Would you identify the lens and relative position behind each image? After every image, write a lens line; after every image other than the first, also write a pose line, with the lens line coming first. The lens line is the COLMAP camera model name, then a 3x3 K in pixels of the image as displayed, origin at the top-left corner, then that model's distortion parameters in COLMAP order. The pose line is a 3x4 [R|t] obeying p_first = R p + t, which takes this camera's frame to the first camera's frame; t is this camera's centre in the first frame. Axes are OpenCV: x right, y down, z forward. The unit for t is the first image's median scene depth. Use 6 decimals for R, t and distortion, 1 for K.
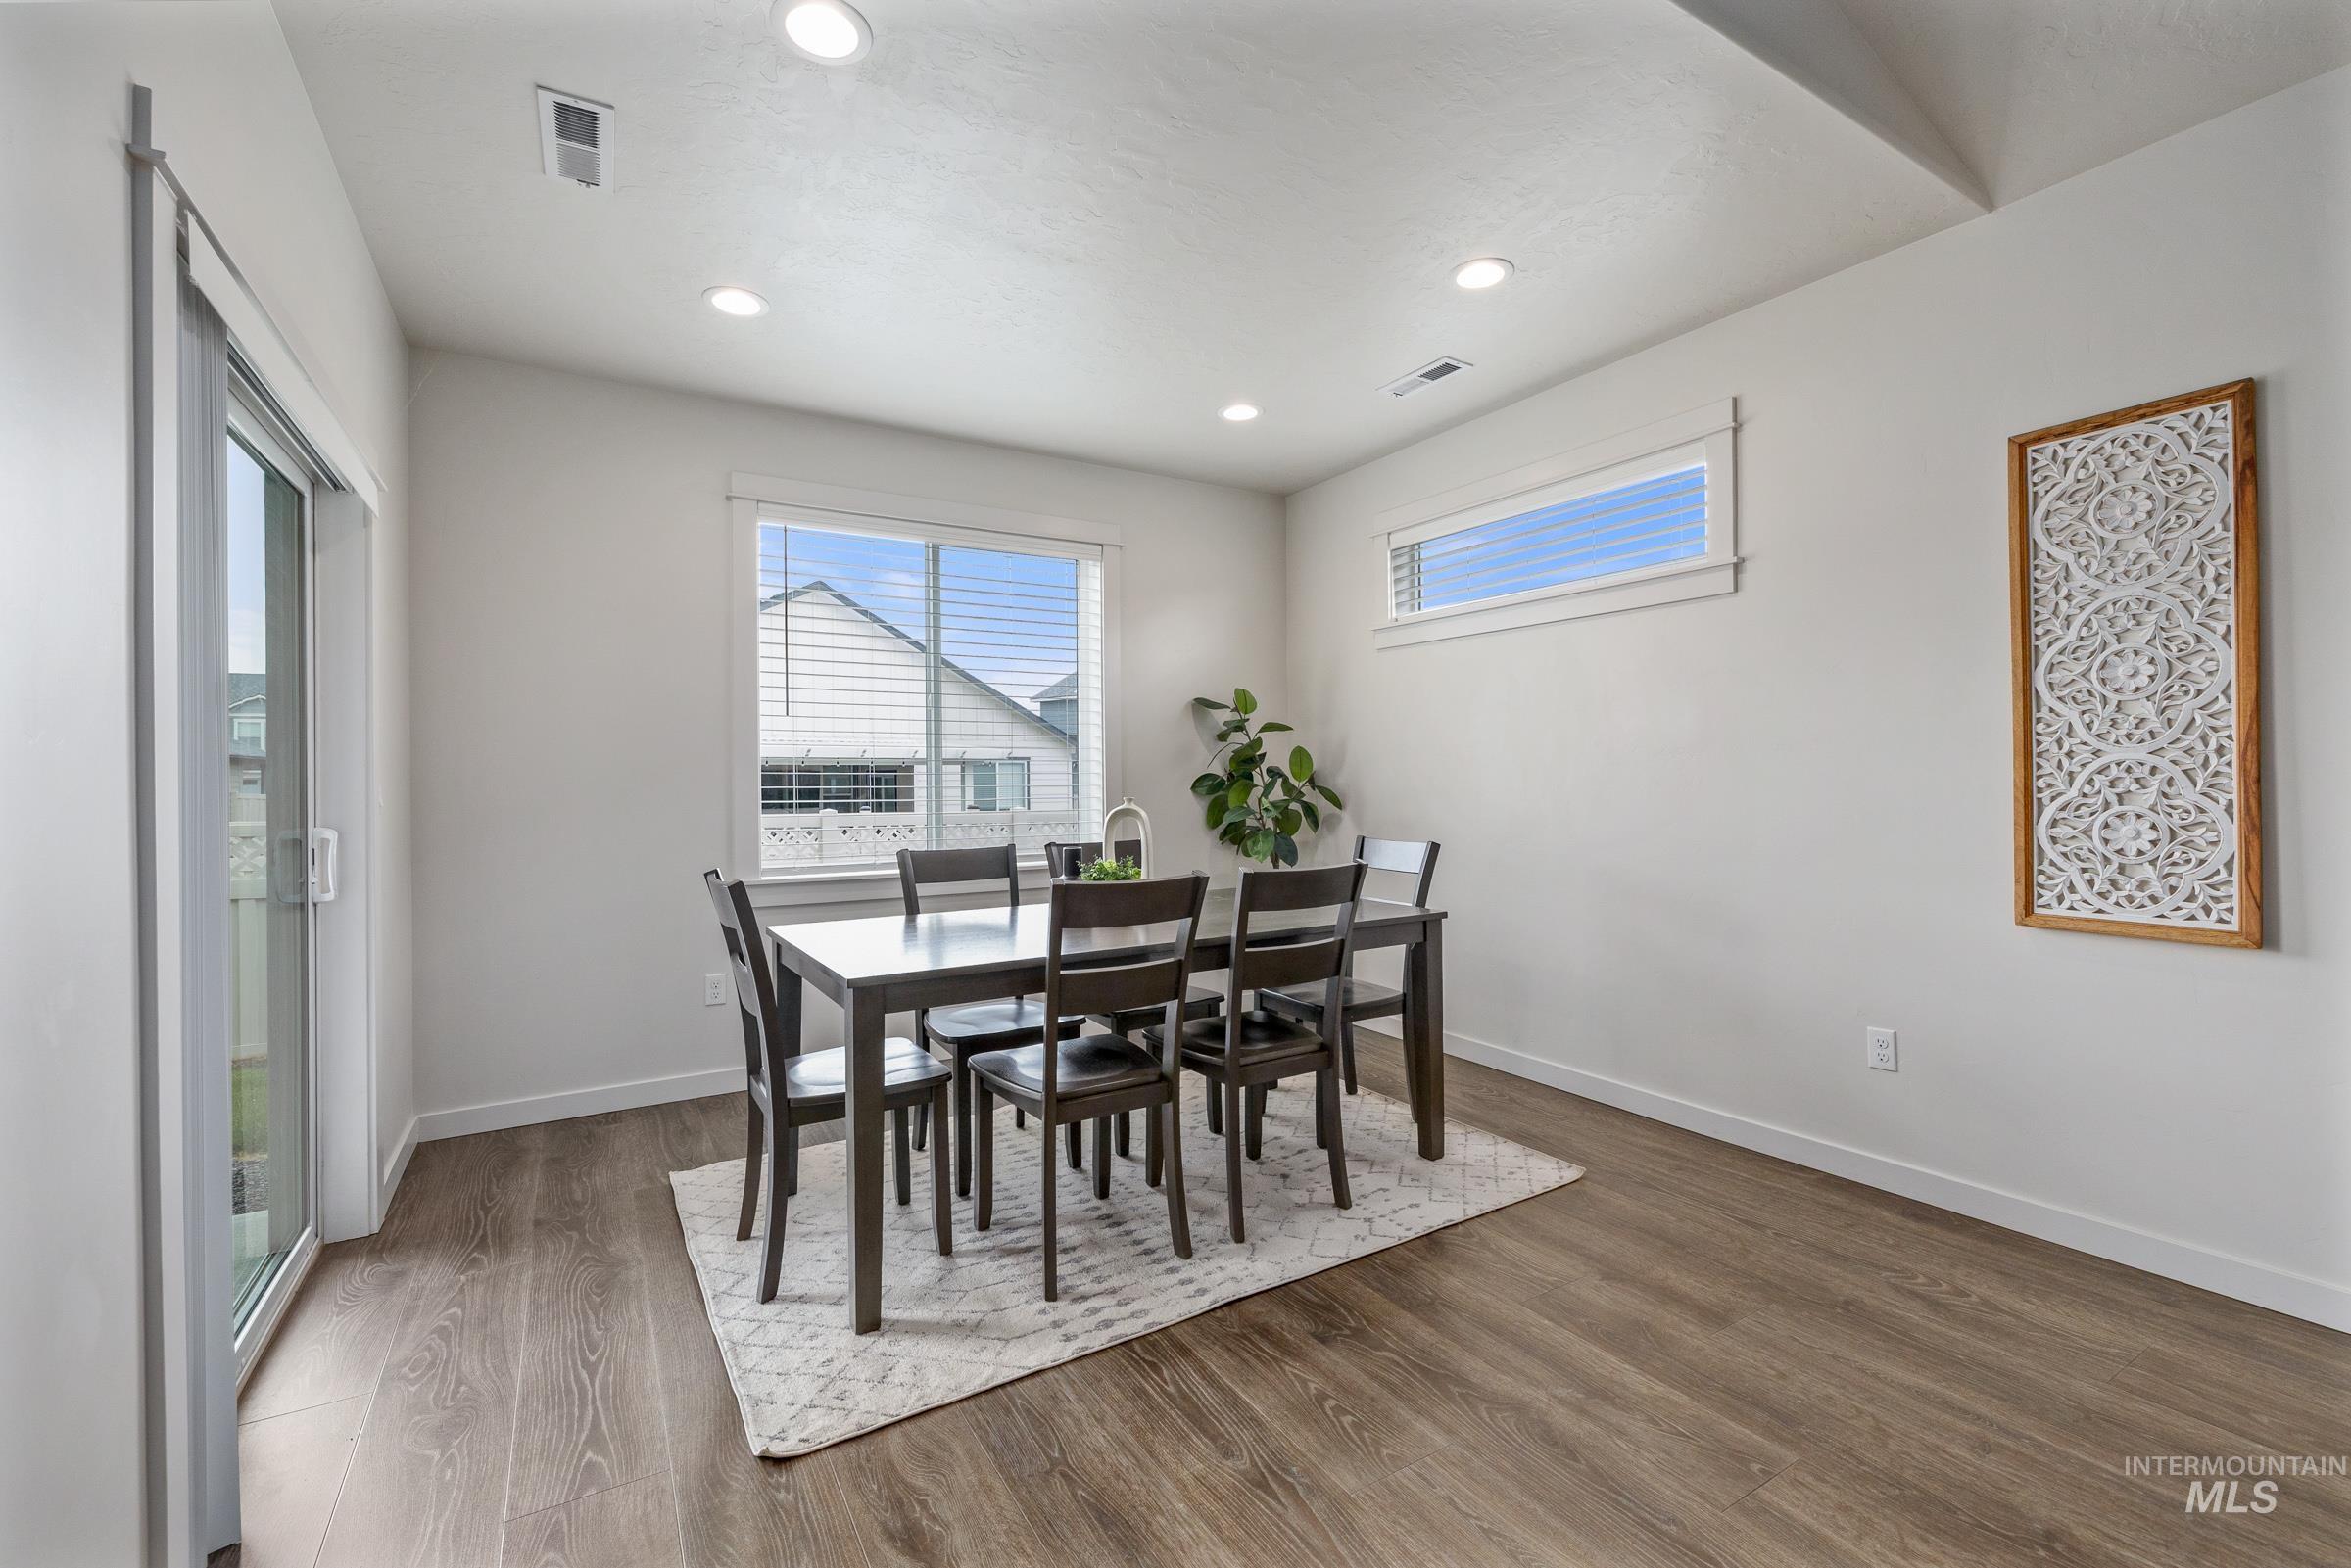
lens RADIAL K [[991.9, 0, 1162.6], [0, 991.9, 790.5], [0, 0, 1]] dist [0.002272, -0.001021]
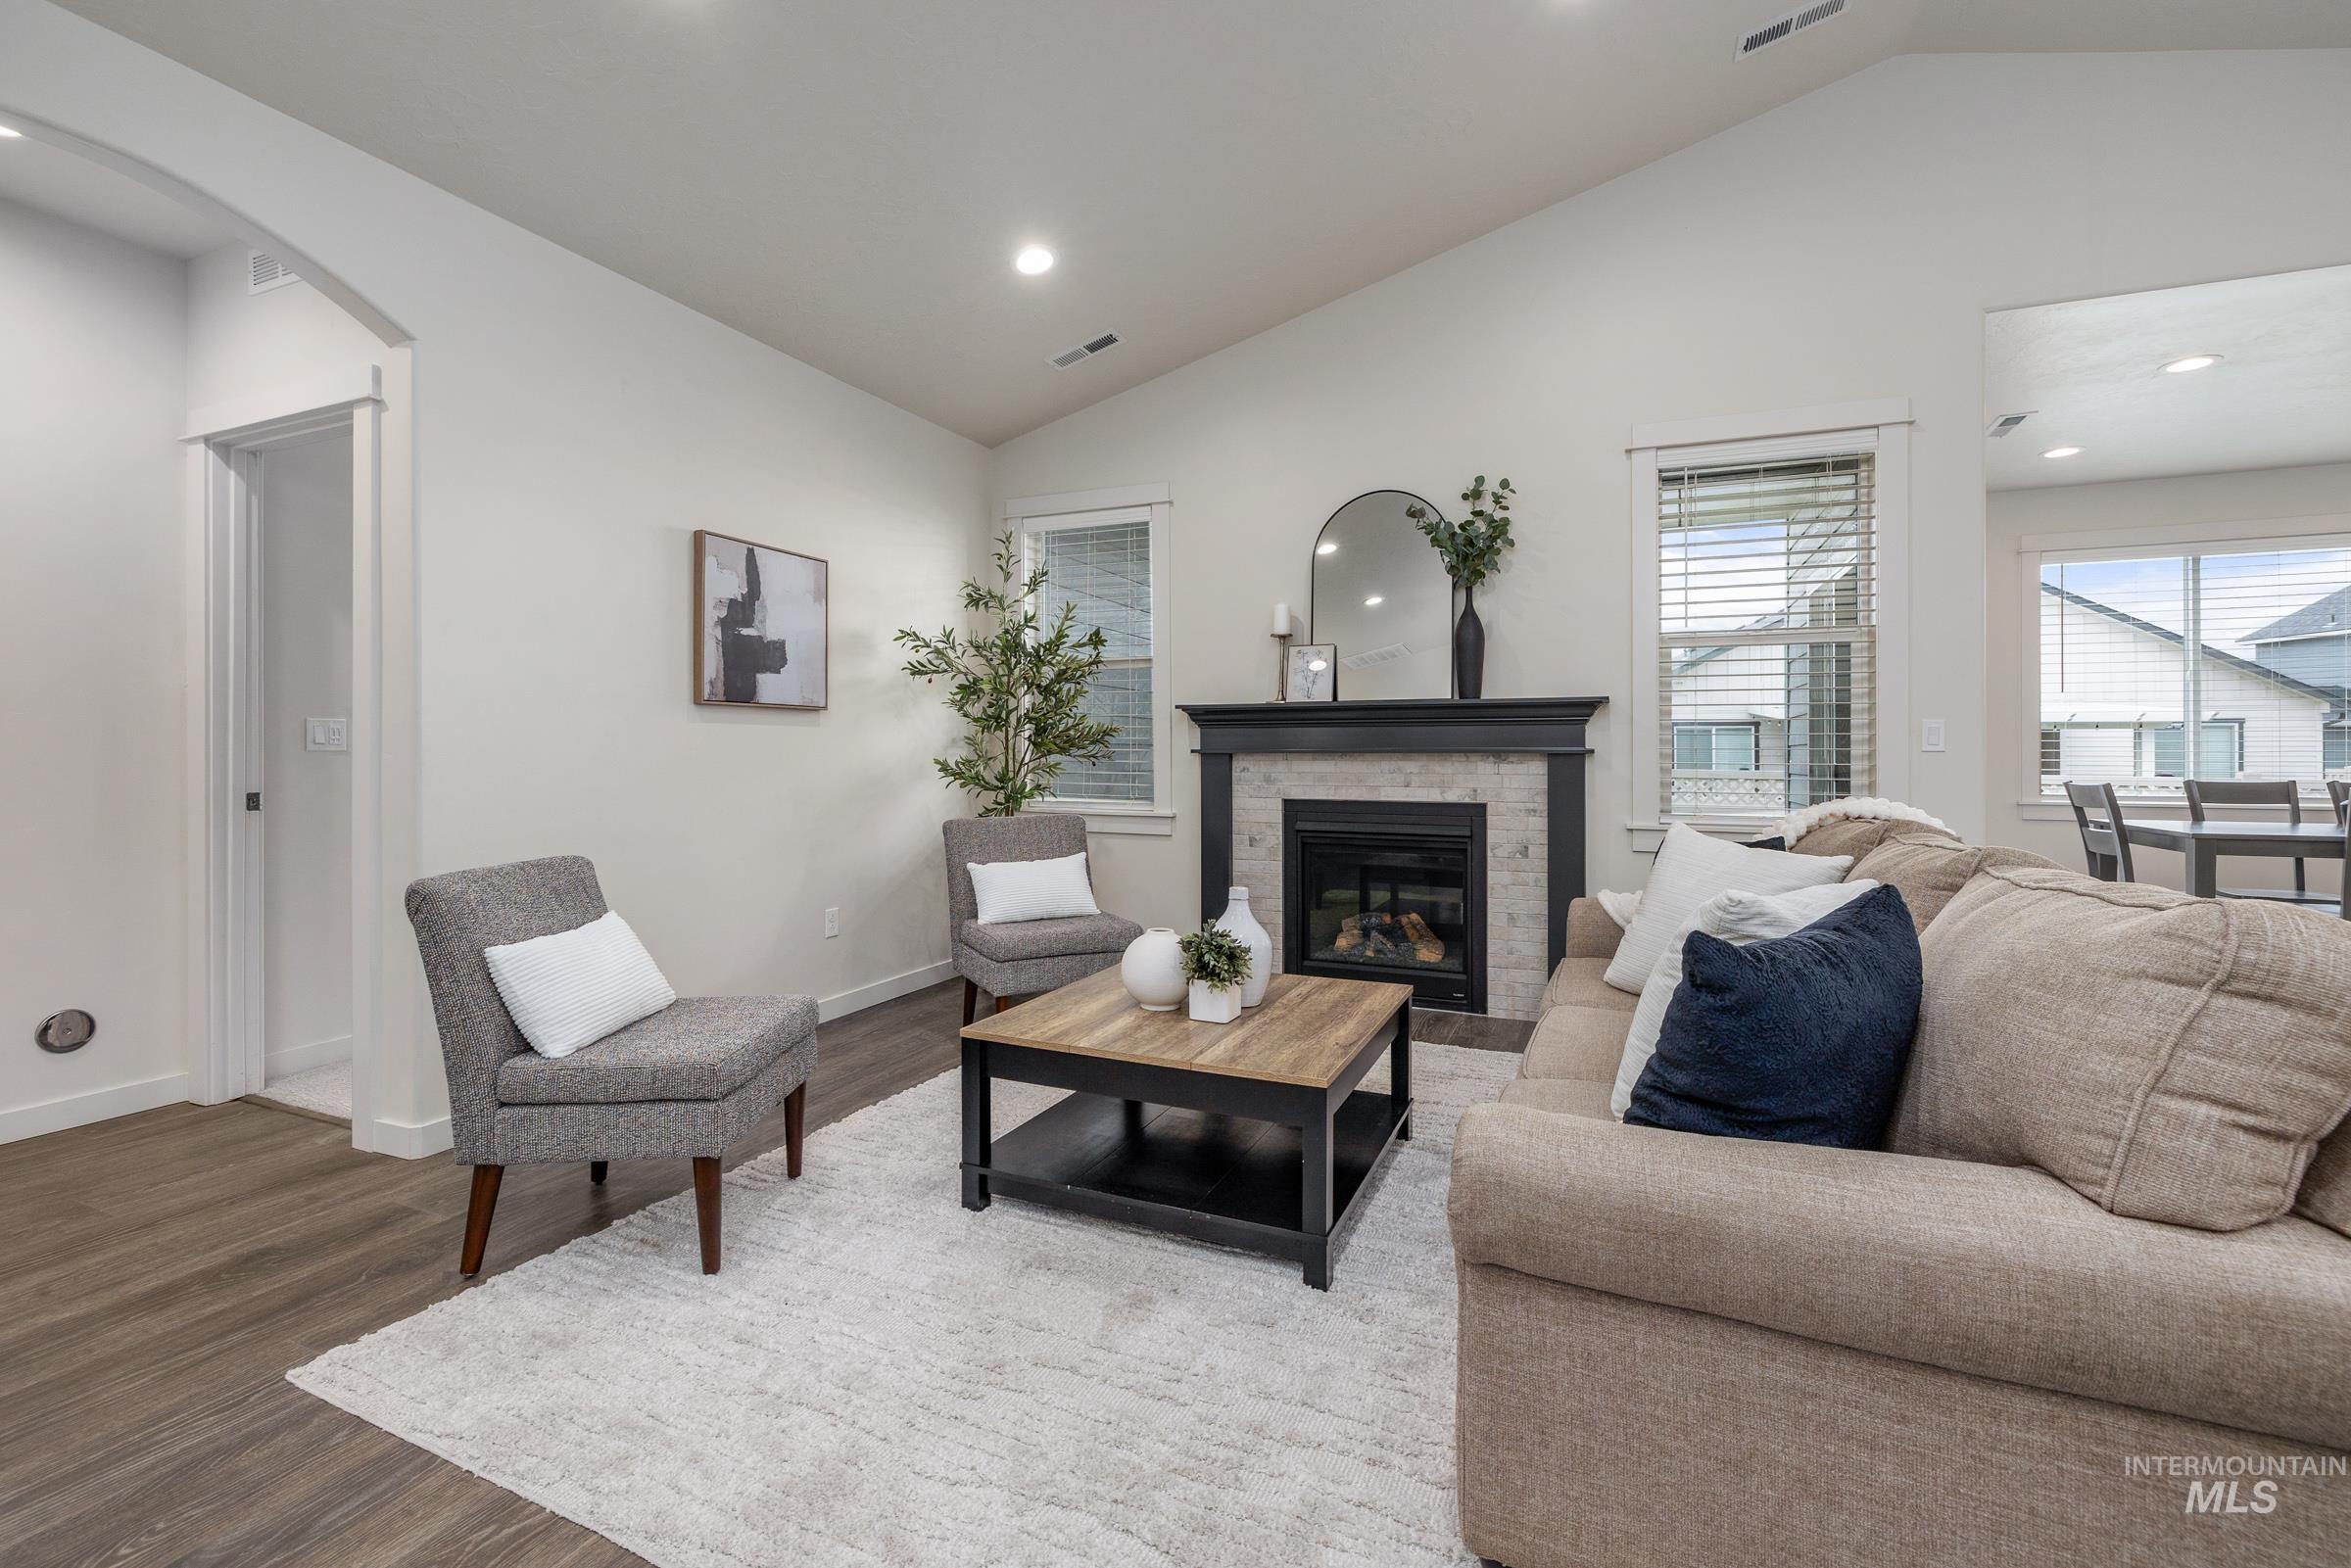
lens RADIAL K [[991.9, 0, 1186.8], [0, 991.9, 751.0], [0, 0, 1]] dist [0.002272, -0.001021]
pose [[0.593666, 0.009120, -0.804660, 0.053979], [-0.014667, 0.999892, 0.000512, 0.039497], [0.804578, 0.011498, 0.593736, -1.192560]]
